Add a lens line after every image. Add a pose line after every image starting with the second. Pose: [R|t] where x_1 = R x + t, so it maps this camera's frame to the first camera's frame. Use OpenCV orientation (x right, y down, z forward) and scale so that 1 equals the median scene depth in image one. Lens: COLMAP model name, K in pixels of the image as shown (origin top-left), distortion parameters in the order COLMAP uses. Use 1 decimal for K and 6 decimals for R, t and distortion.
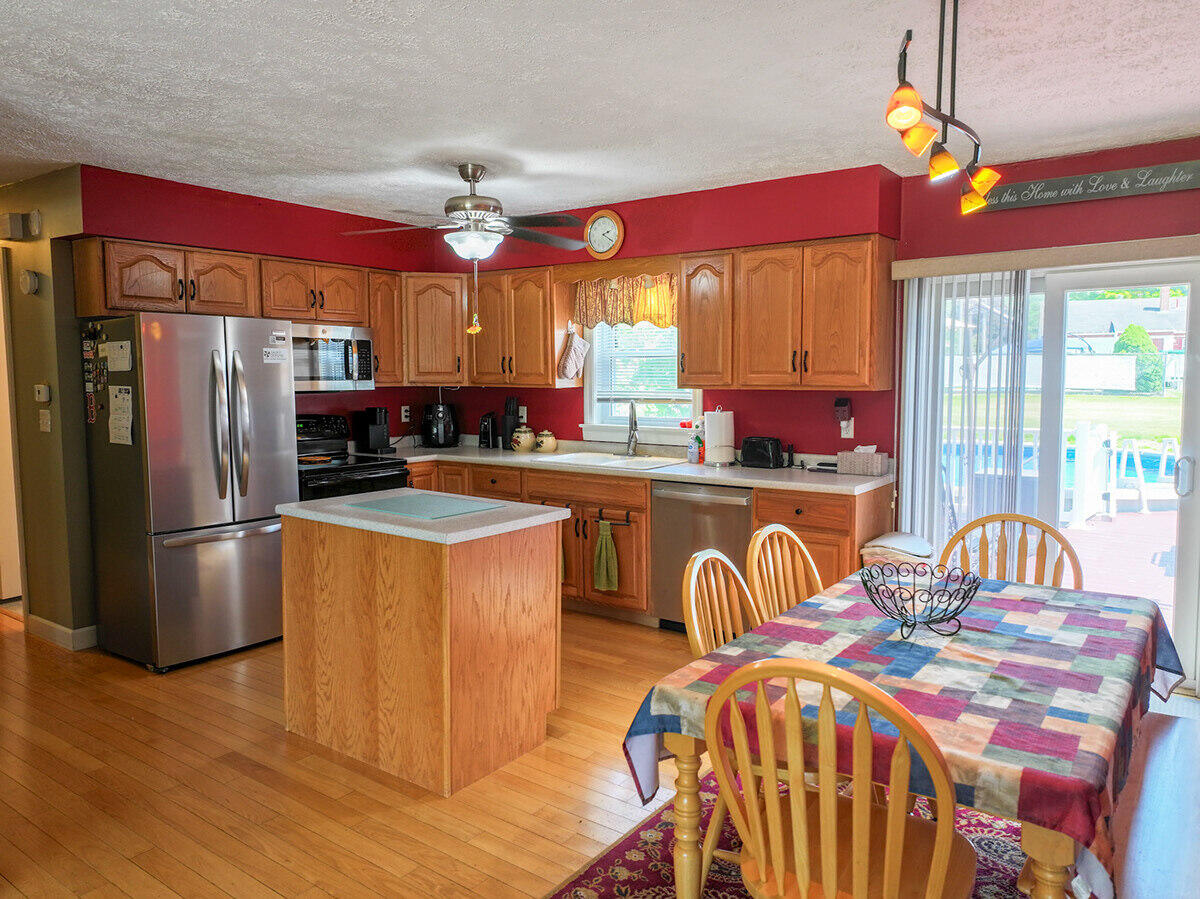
lens RADIAL K [[850.6, 0, 602.9], [0, 850.6, 446.9], [0, 0, 1]] dist [0.001720, 0.007777]
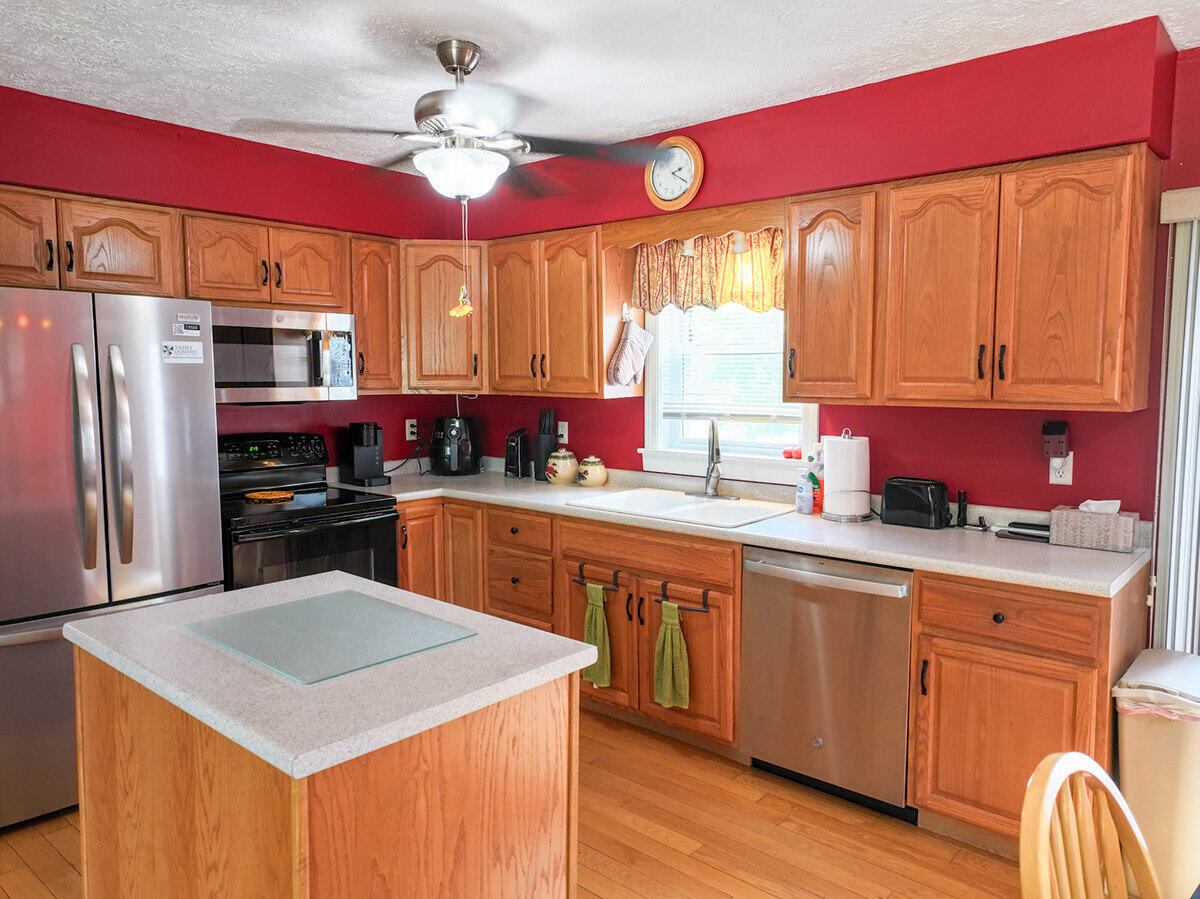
lens RADIAL K [[850.6, 0, 602.9], [0, 850.6, 446.9], [0, 0, 1]] dist [0.001720, 0.007777]
pose [[0.996044, 0.010062, -0.088284, 0.006977], [-0.009837, 0.999947, 0.002986, -0.034353], [0.088310, -0.002105, 0.996091, 0.326792]]
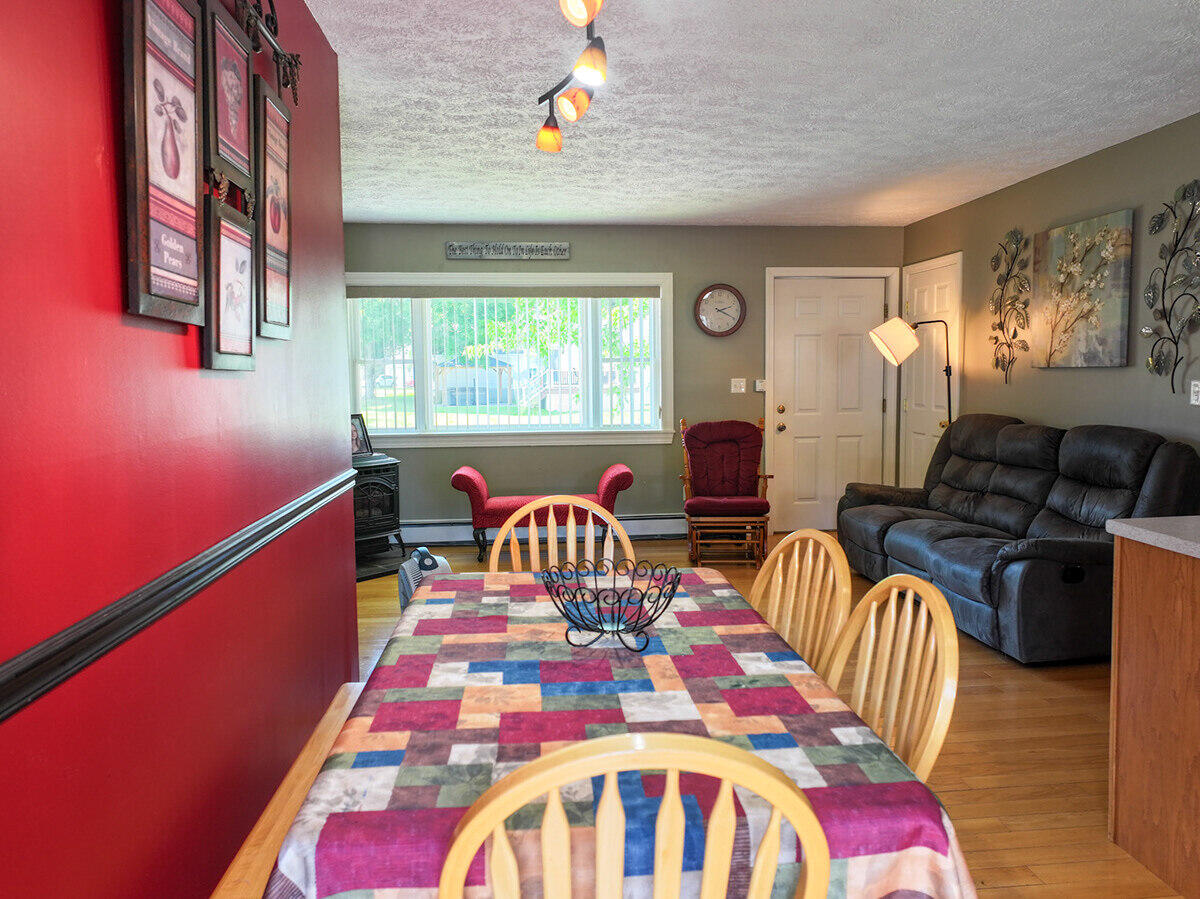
lens RADIAL K [[850.6, 0, 602.9], [0, 850.6, 446.9], [0, 0, 1]] dist [0.001720, 0.007777]
pose [[-0.751200, 0.069229, -0.656435, 0.416895], [-0.041666, 0.987528, 0.151828, -0.042081], [0.658759, 0.141404, -0.738946, 0.729674]]
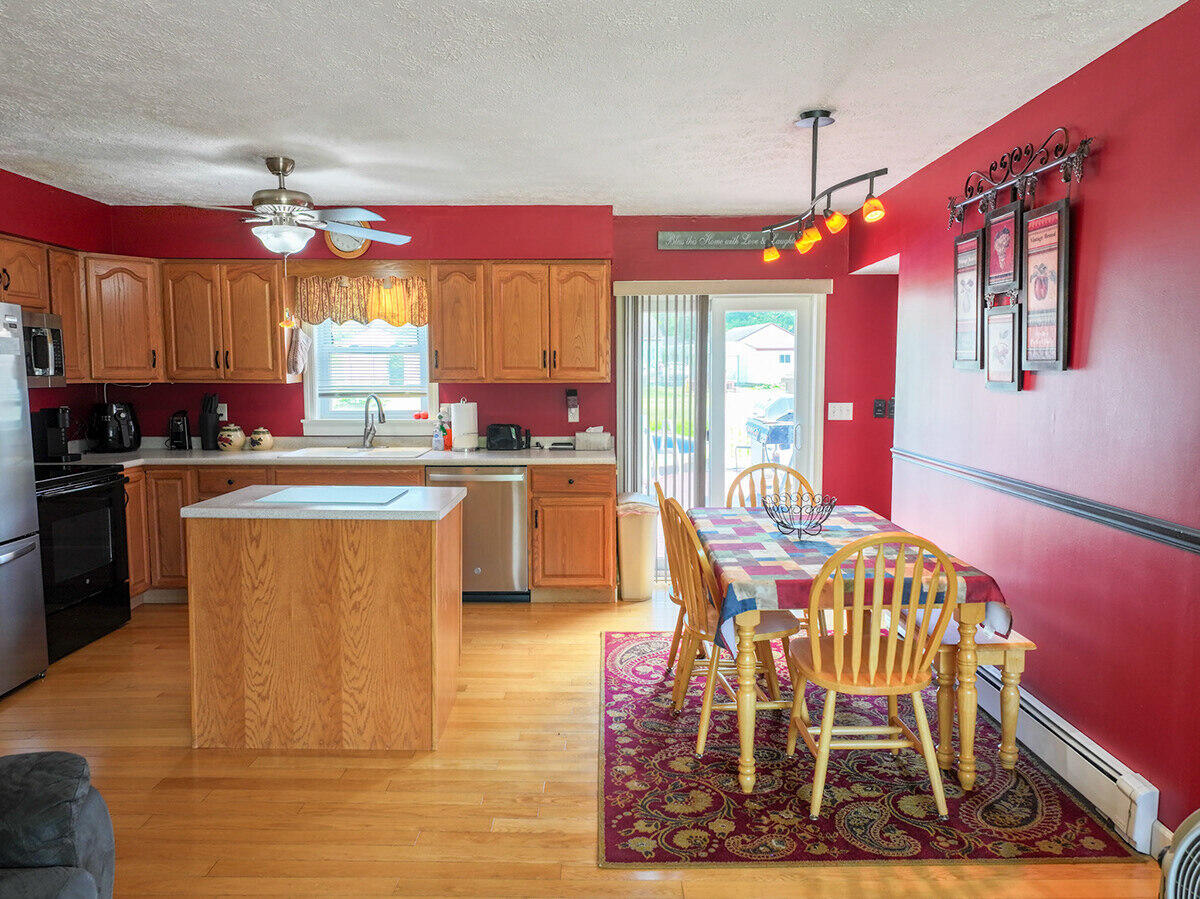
lens RADIAL K [[850.6, 0, 602.9], [0, 850.6, 446.9], [0, 0, 1]] dist [0.001720, 0.007777]
pose [[0.810117, -0.050938, 0.584051, -0.373882], [0.049196, 0.998611, 0.018856, 0.004364], [-0.584200, 0.013457, 0.811498, -0.019756]]
